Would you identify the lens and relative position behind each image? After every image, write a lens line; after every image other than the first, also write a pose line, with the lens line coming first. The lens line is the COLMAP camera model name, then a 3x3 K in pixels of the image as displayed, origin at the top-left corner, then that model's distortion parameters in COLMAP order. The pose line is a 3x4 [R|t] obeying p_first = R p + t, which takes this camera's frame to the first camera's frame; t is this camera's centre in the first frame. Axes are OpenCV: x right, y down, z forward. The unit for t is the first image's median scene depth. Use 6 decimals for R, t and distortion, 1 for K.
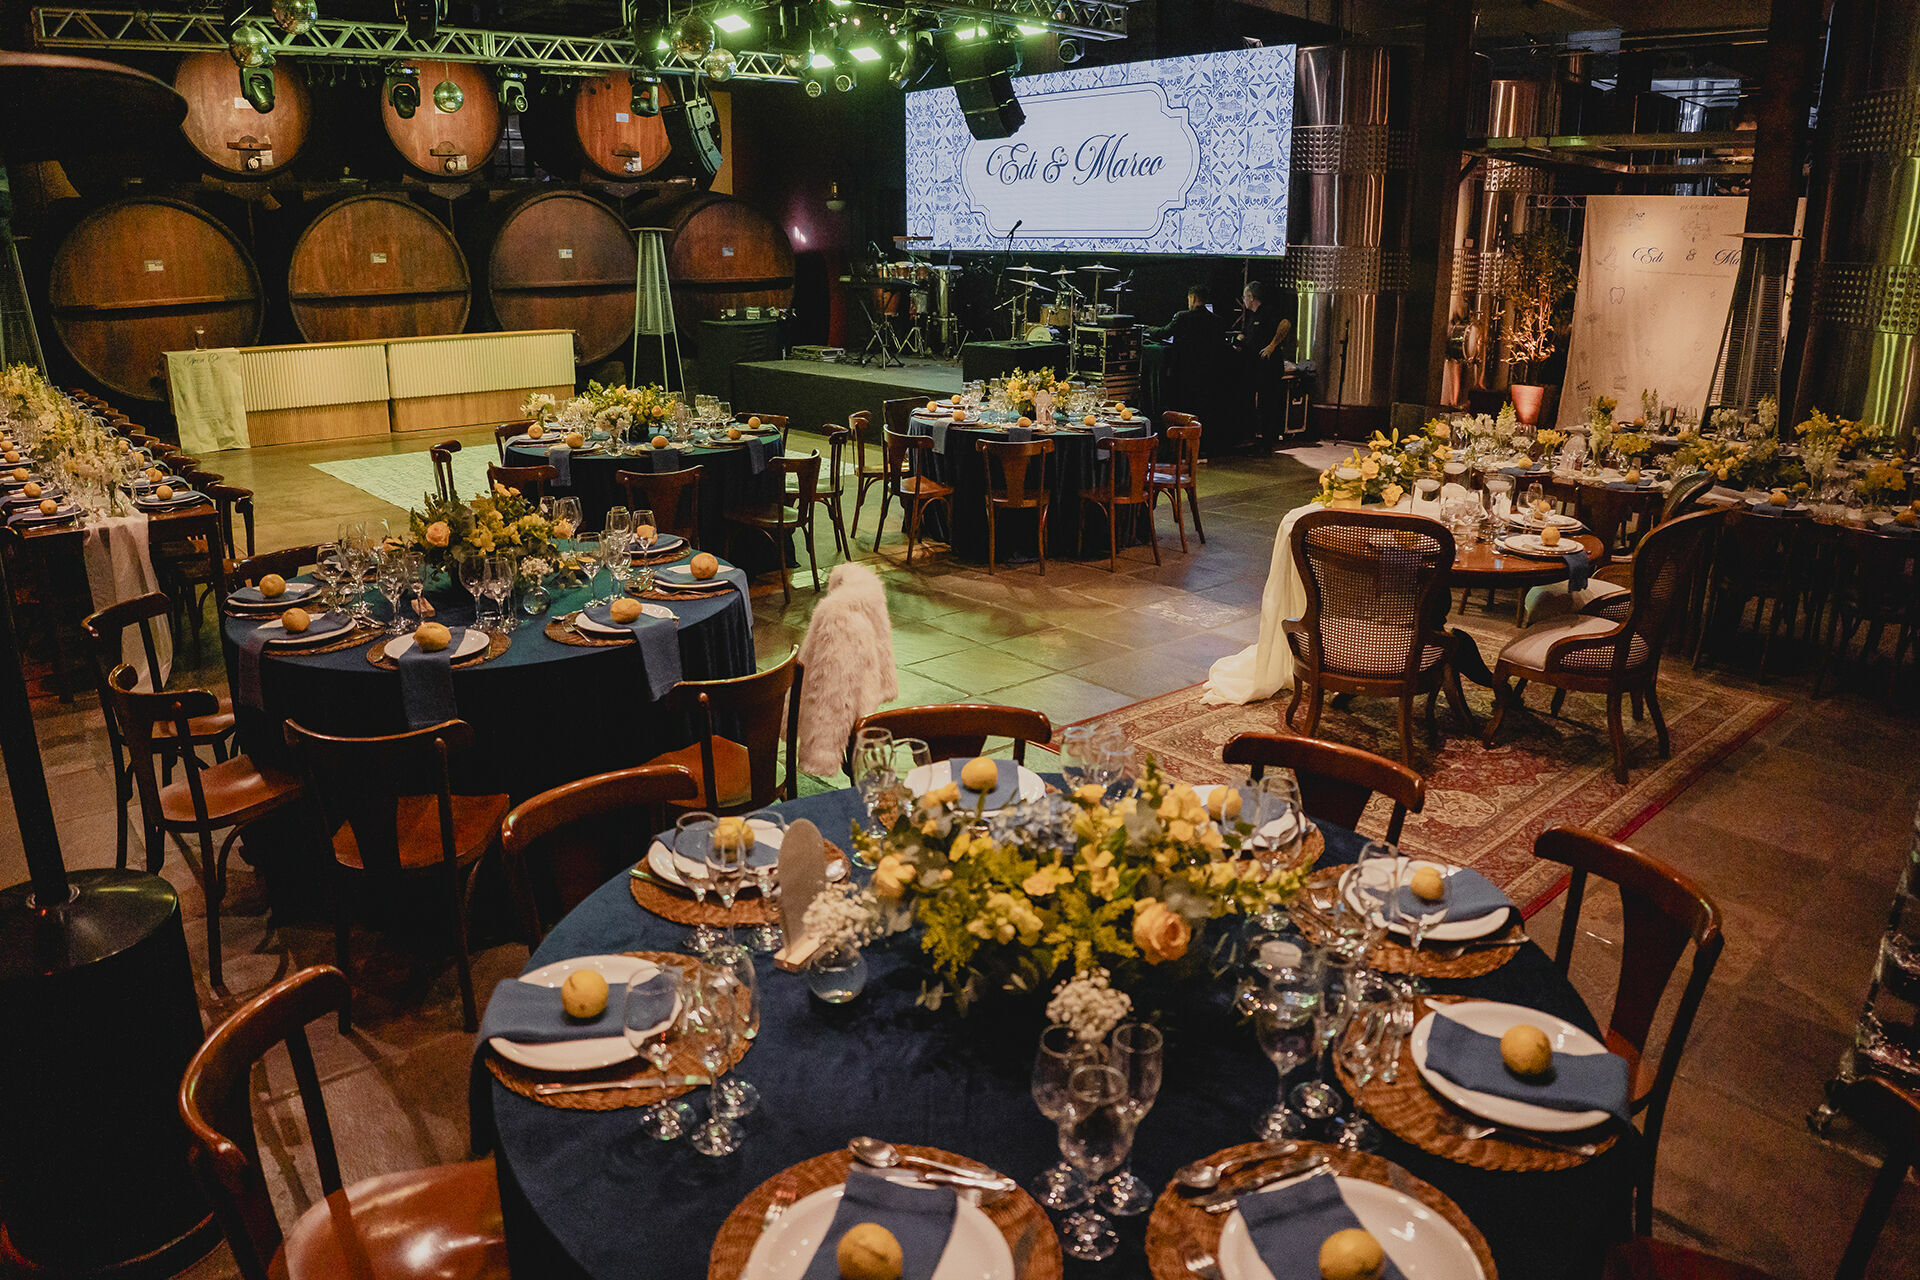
lens RADIAL K [[1265.2, 0, 960.0], [0, 1265.2, 640.0], [0, 0, 1]] dist [-0.138491, 0.046031]
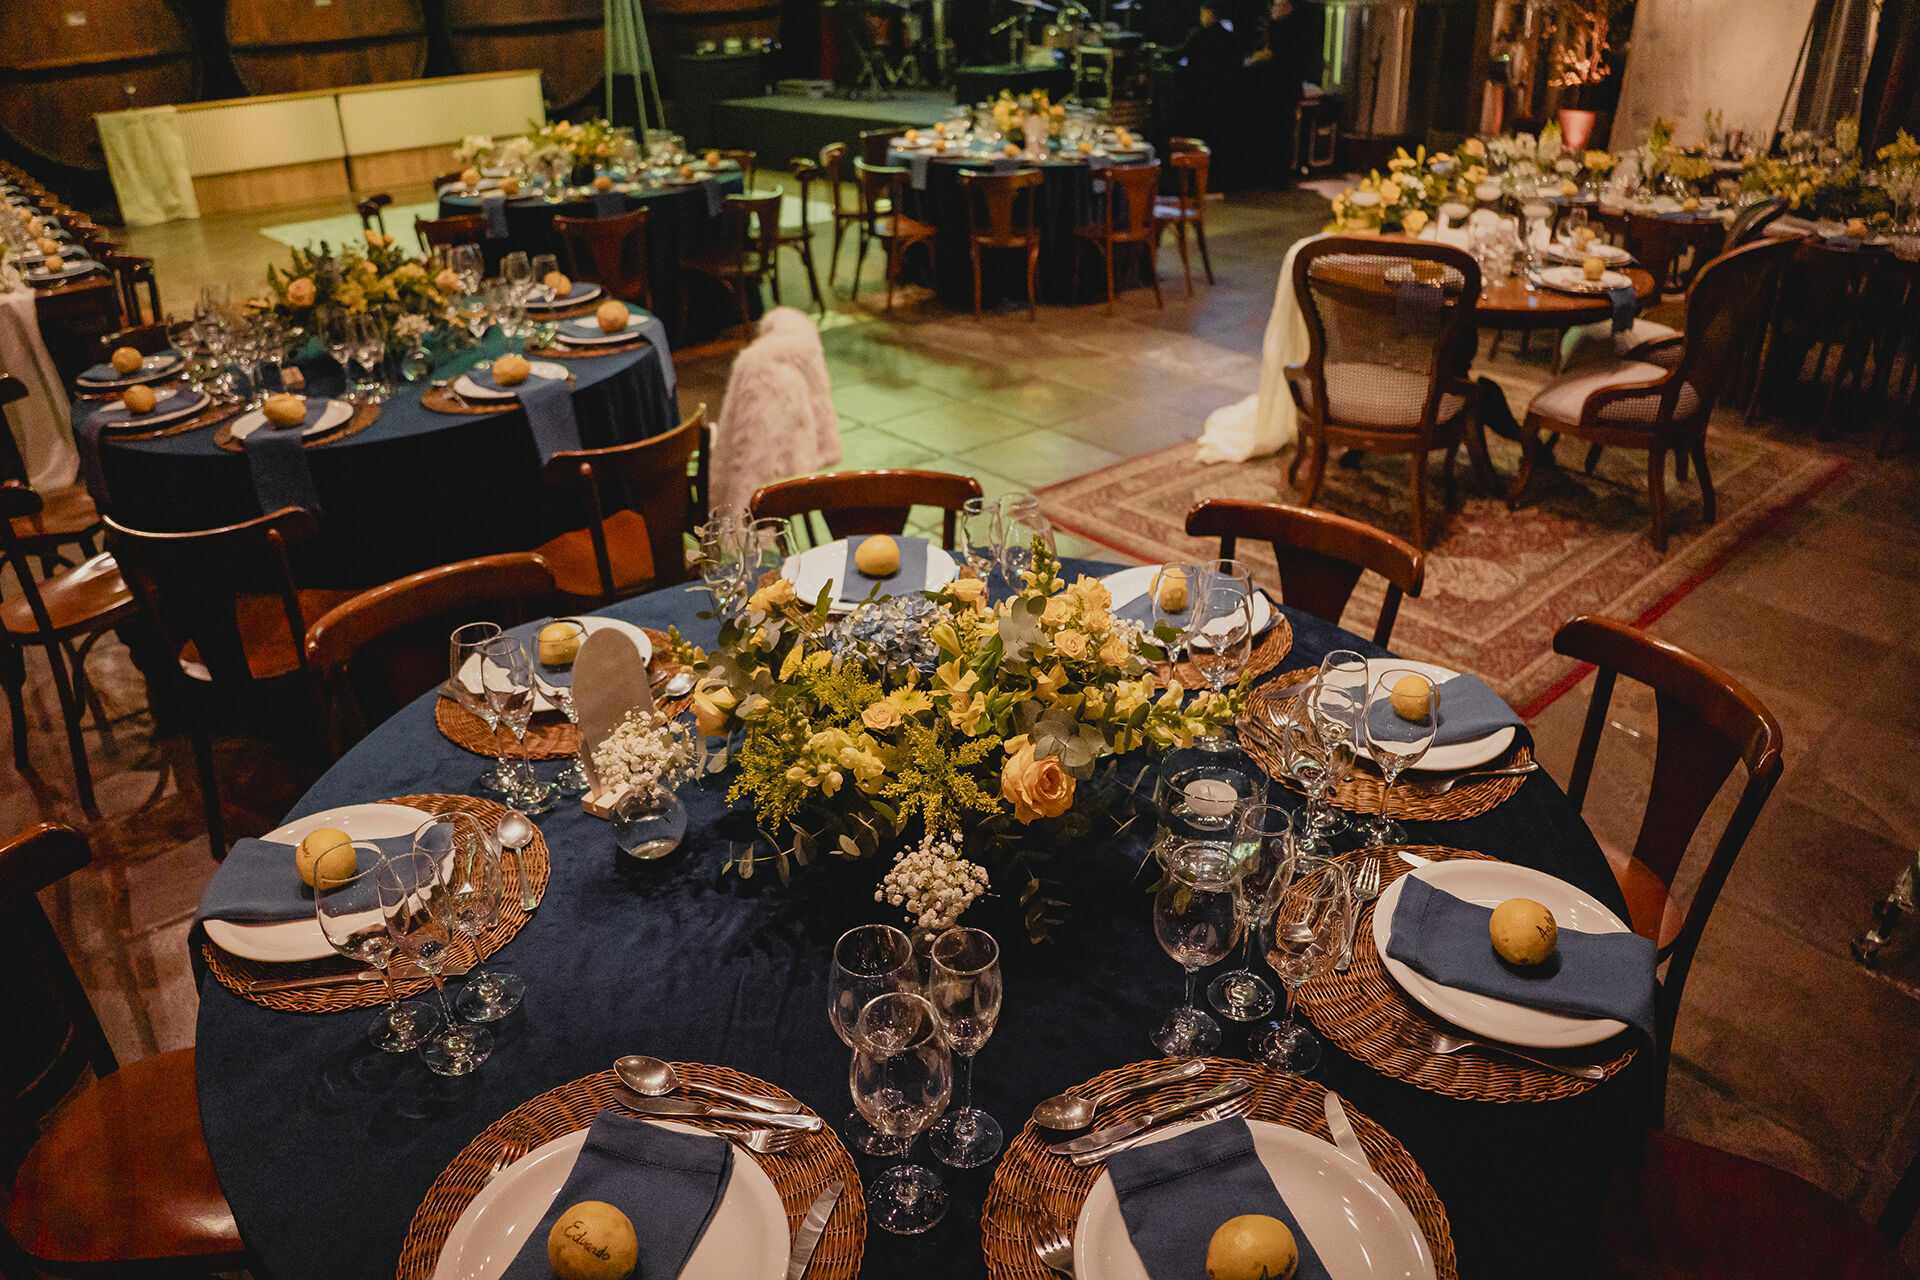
lens RADIAL K [[1265.2, 0, 960.0], [0, 1265.2, 640.0], [0, 0, 1]] dist [-0.138491, 0.046031]
pose [[0.999580, -0.015602, -0.024420, 0.047347], [0.019959, 0.981608, 0.189859, 0.002246], [0.021008, -0.190267, 0.981508, 0.096135]]
